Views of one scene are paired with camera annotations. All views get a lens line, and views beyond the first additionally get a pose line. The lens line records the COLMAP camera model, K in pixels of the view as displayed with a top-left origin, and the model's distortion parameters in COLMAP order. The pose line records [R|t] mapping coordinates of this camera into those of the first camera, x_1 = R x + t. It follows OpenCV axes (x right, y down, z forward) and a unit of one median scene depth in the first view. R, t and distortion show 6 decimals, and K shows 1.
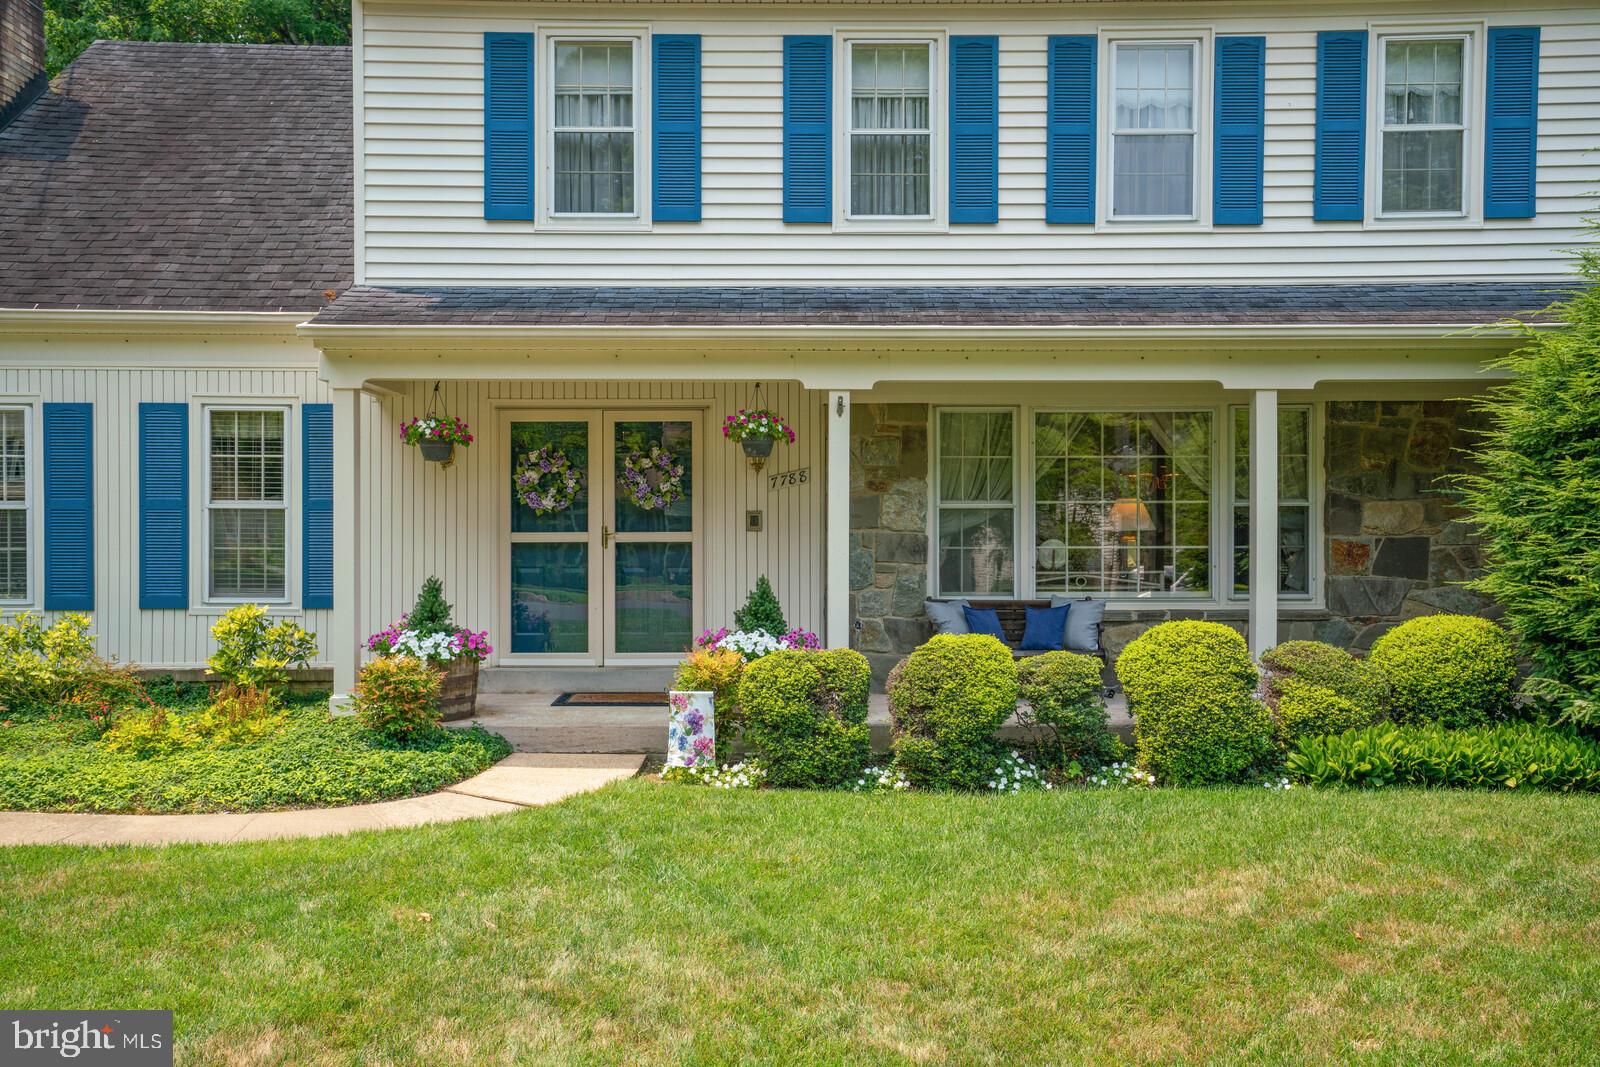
lens RADIAL K [[1320.4, 0, 795.7], [0, 1320.4, 525.3], [0, 0, 1]] dist [0.023021, 0.039983]
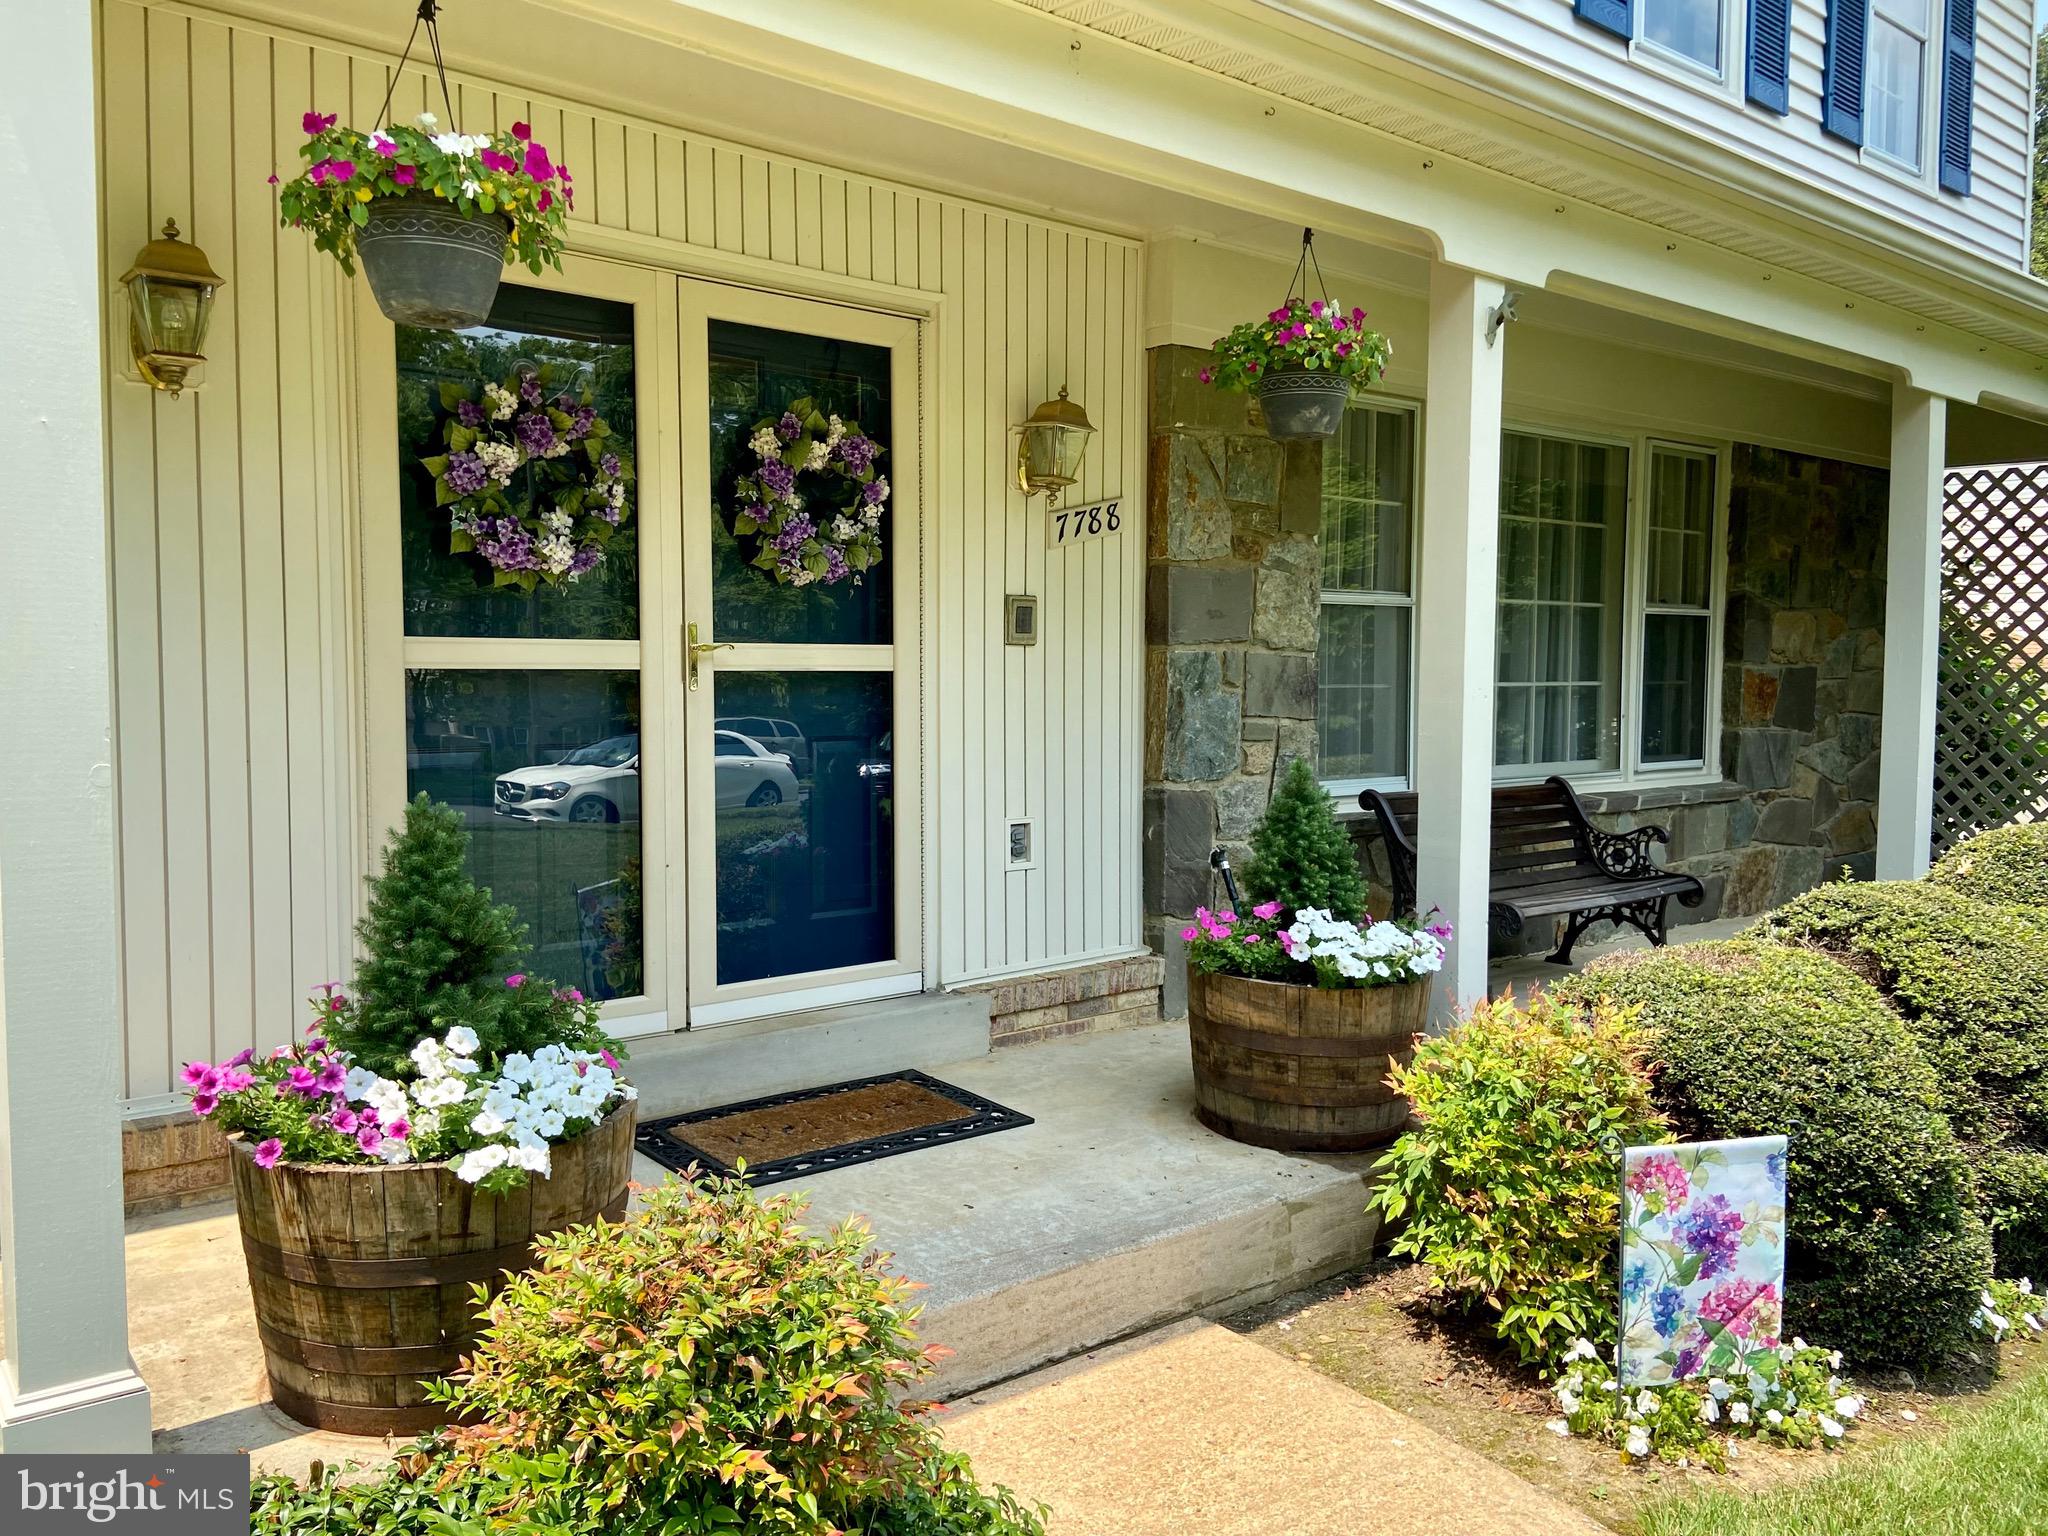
lens RADIAL K [[1546.3, 0, 1006.9], [0, 1546.3, 765.1], [0, 0, 1]] dist [0.118639, -0.139693]
pose [[0.784343, -0.032918, 0.619454, -0.346109], [-0.003270, 0.998358, 0.057194, 0.014664], [-0.620319, -0.046885, 0.782947, 0.658411]]
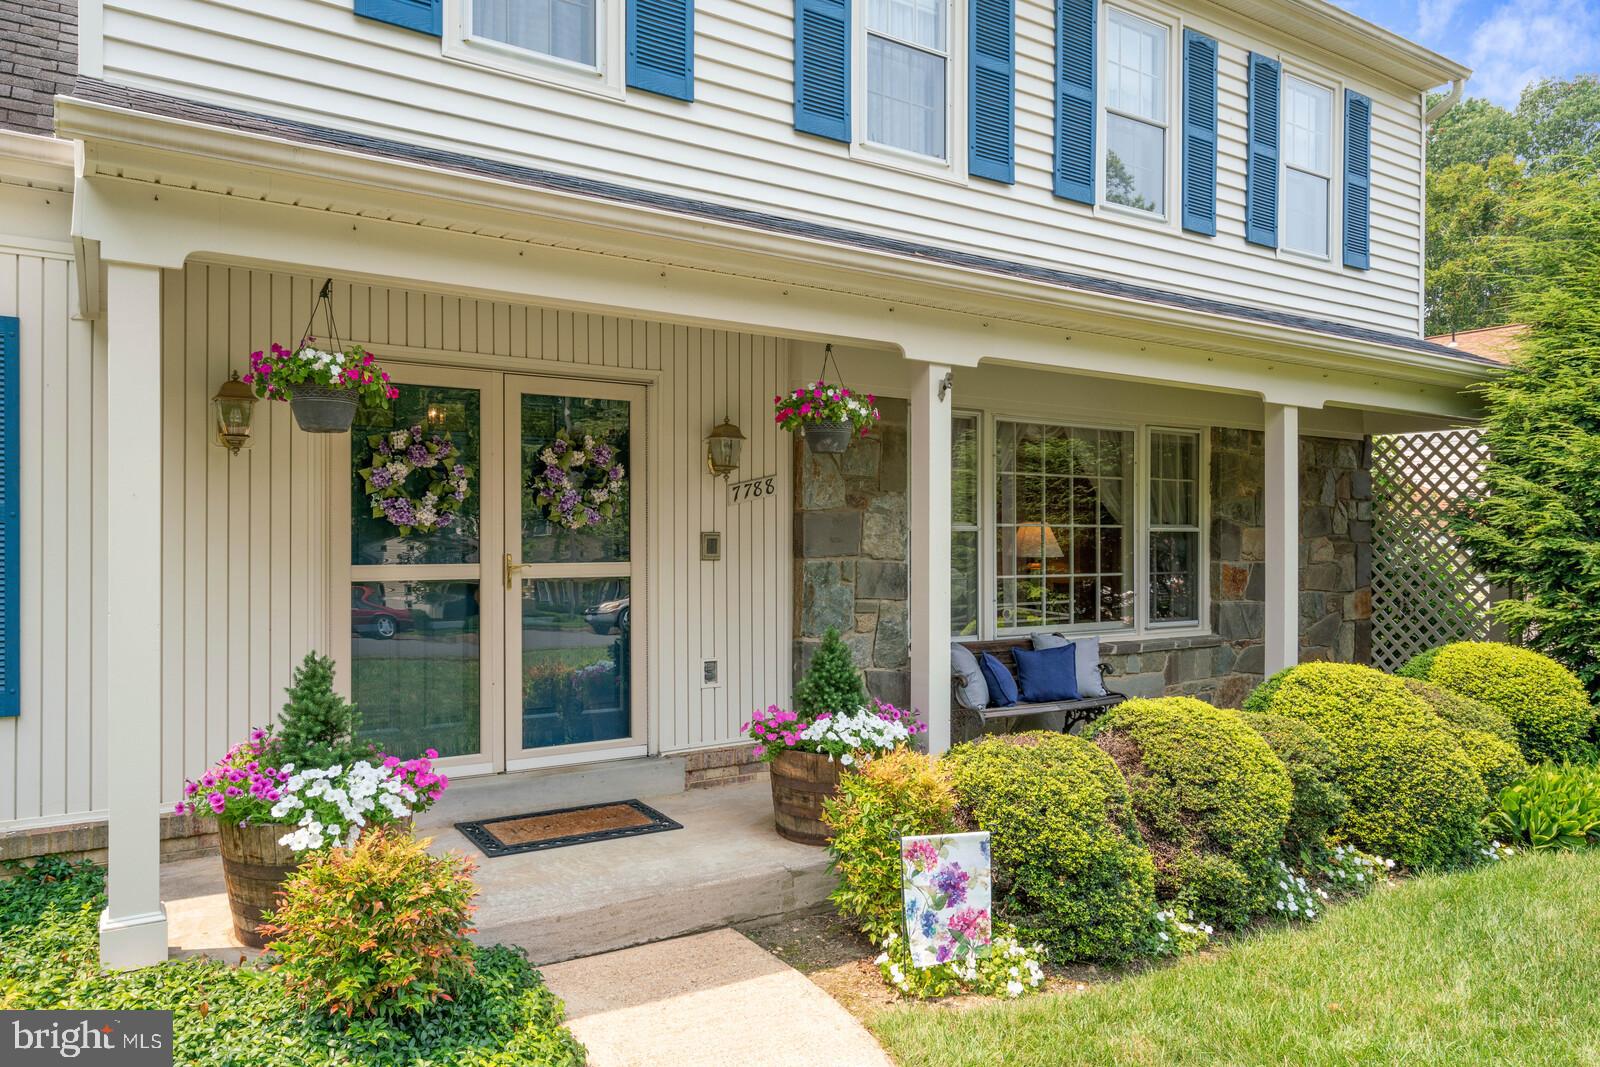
lens RADIAL K [[1066.3, 0, 794.4], [0, 1066.3, 550.6], [0, 0, 1]] dist [0.006773, 0.006038]
pose [[0.846790, -0.001238, 0.531925, -0.316081], [-0.000572, 0.999995, 0.003238, -0.002929], [-0.531926, -0.003046, 0.846785, 0.506662]]
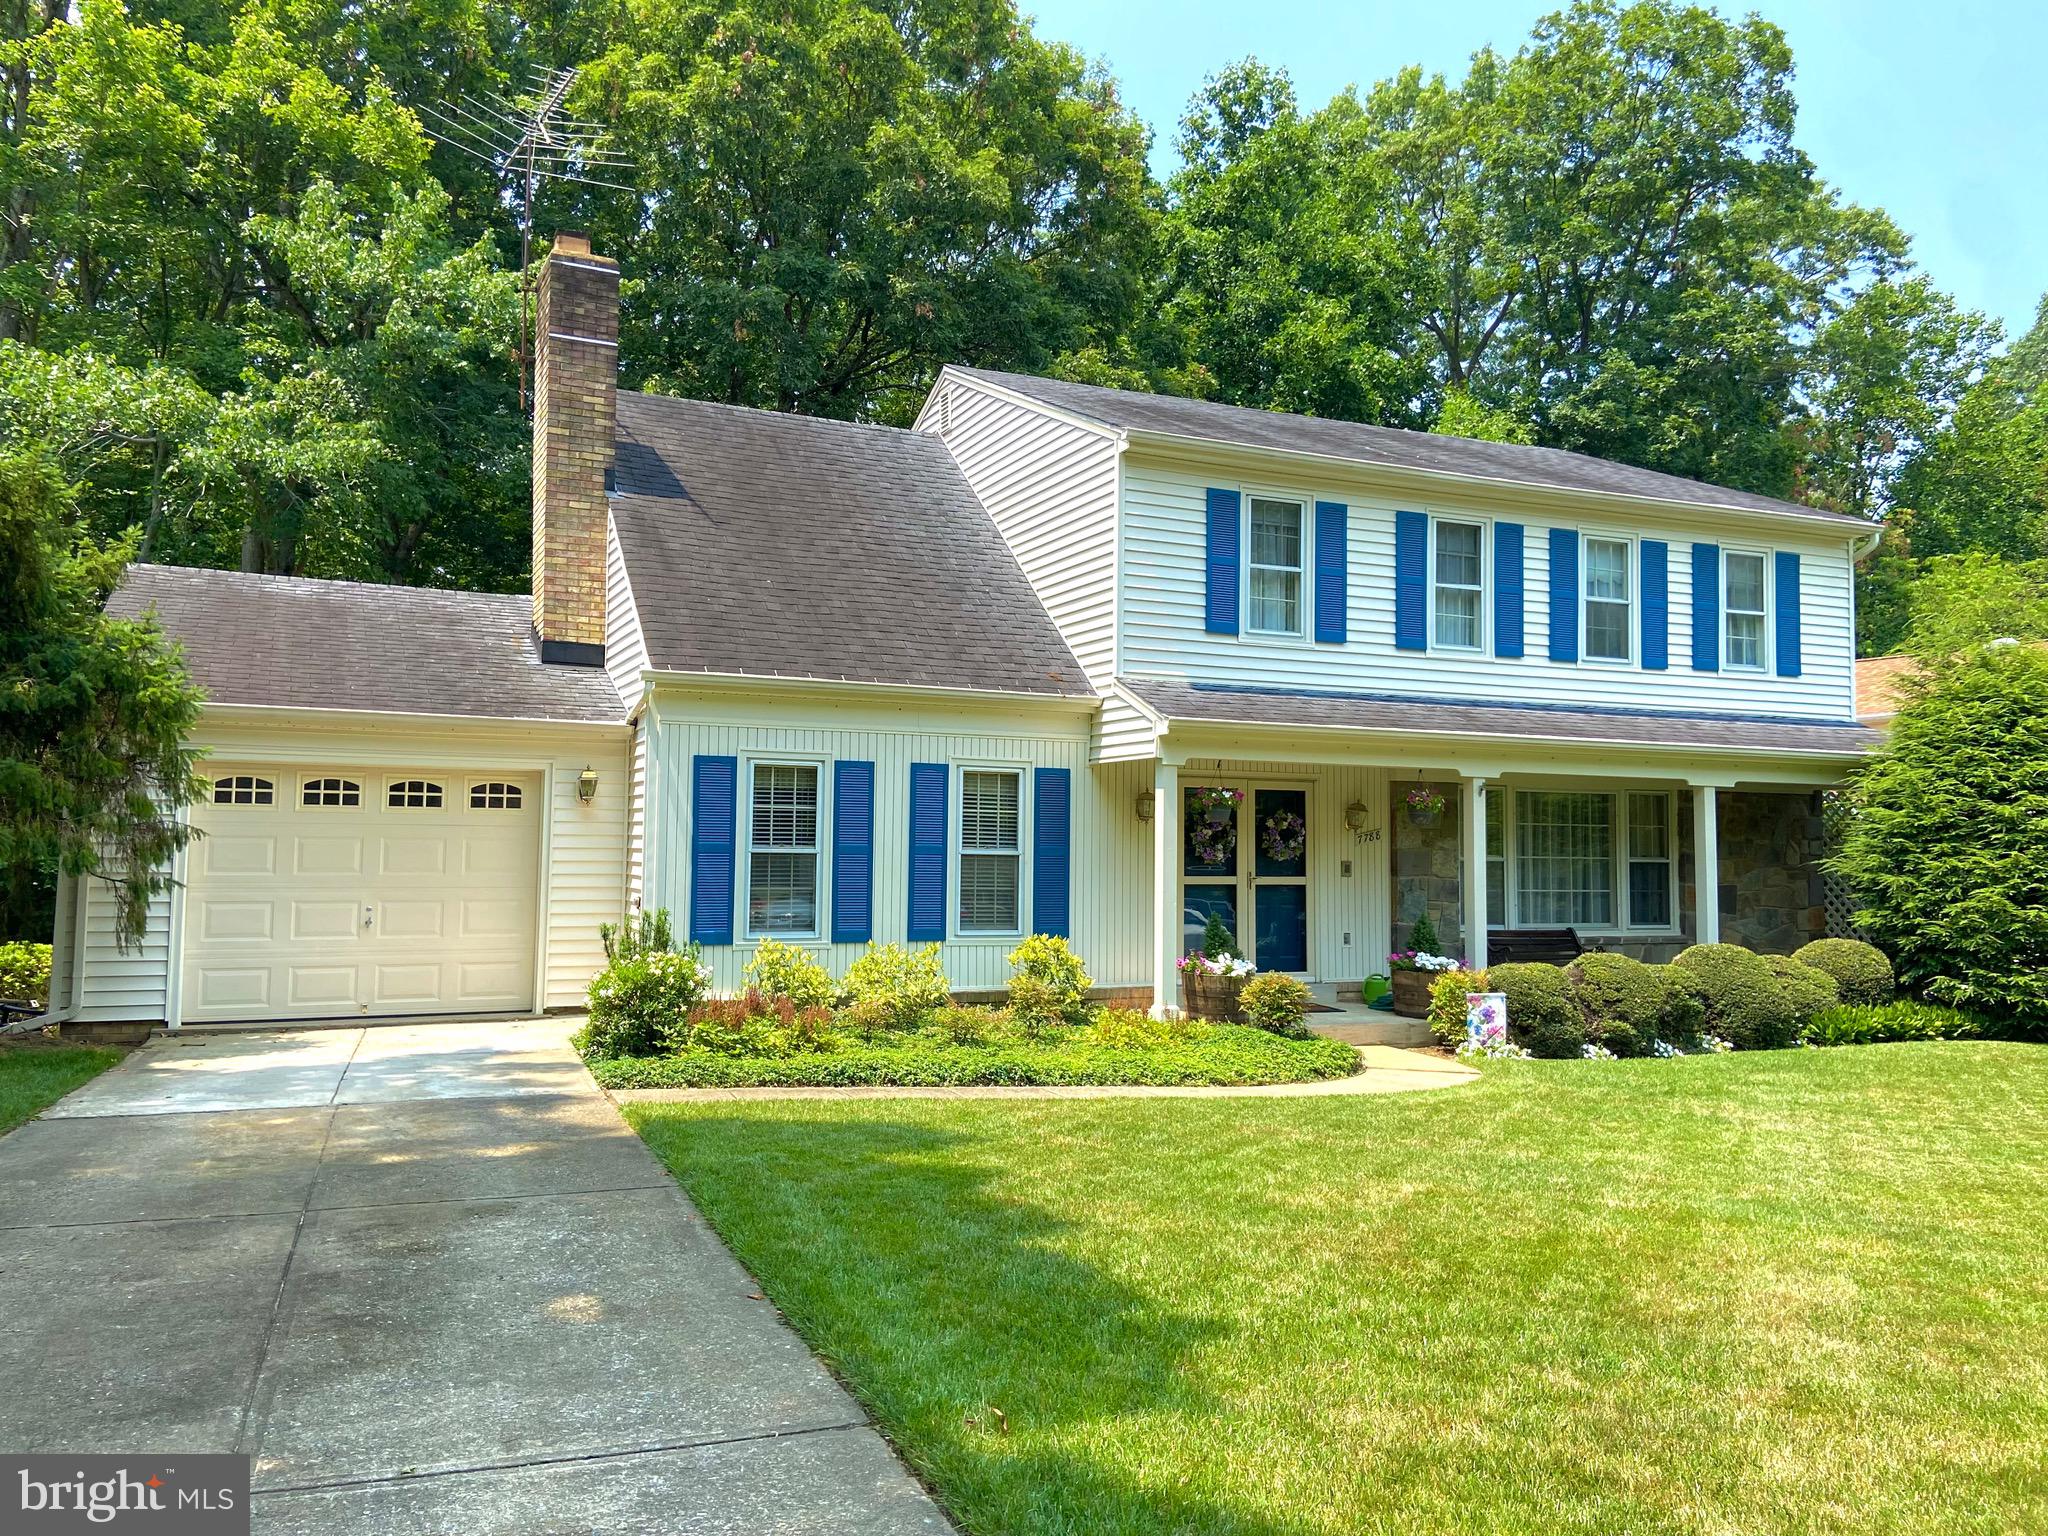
lens RADIAL K [[1546.3, 0, 1008.9], [0, 1546.3, 757.5], [0, 0, 1]] dist [0.118639, -0.139693]
pose [[0.917365, 0.036212, 0.396396, -0.991231], [-0.012063, 0.997925, -0.063247, -0.012361], [-0.397863, 0.053239, 0.915899, -0.288008]]
